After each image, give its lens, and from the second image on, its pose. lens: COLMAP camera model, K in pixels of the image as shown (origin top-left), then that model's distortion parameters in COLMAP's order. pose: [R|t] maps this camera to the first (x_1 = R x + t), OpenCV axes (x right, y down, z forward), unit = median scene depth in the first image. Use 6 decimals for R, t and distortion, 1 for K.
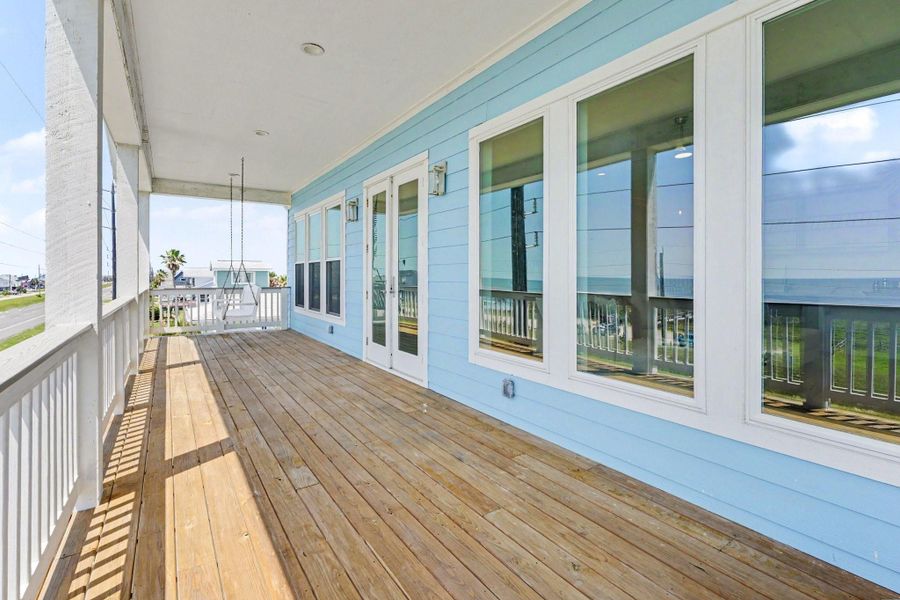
lens RADIAL K [[412.7, 0, 451.2], [0, 412.7, 274.6], [0, 0, 1]] dist [-0.000944, 0.000088]
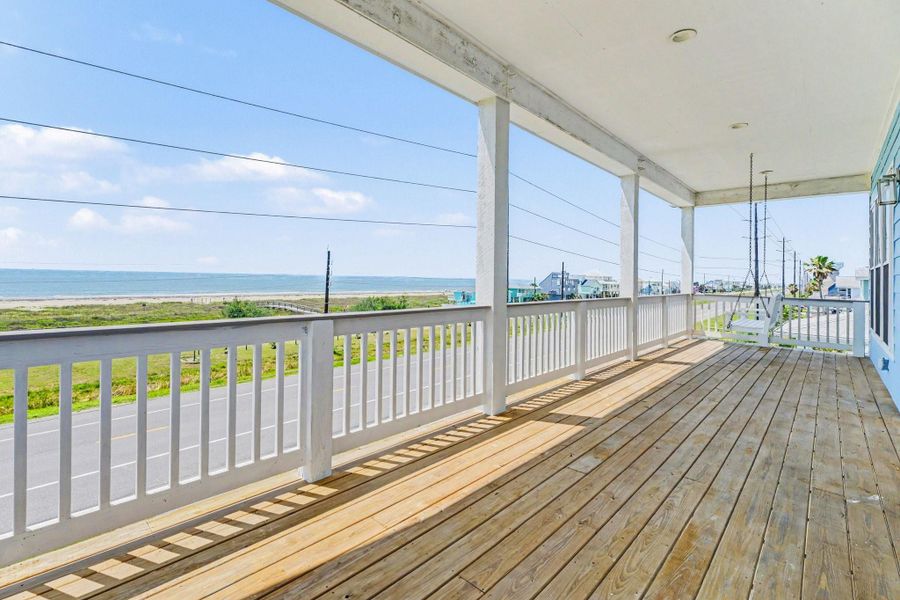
lens RADIAL K [[412.7, 0, 451.2], [0, 412.7, 274.6], [0, 0, 1]] dist [-0.000944, 0.000088]
pose [[0.229542, -0.000343, -0.973299, 0.192036], [-0.019935, 0.999789, -0.005054, 0.001196], [0.973095, 0.020562, 0.229487, 0.123655]]
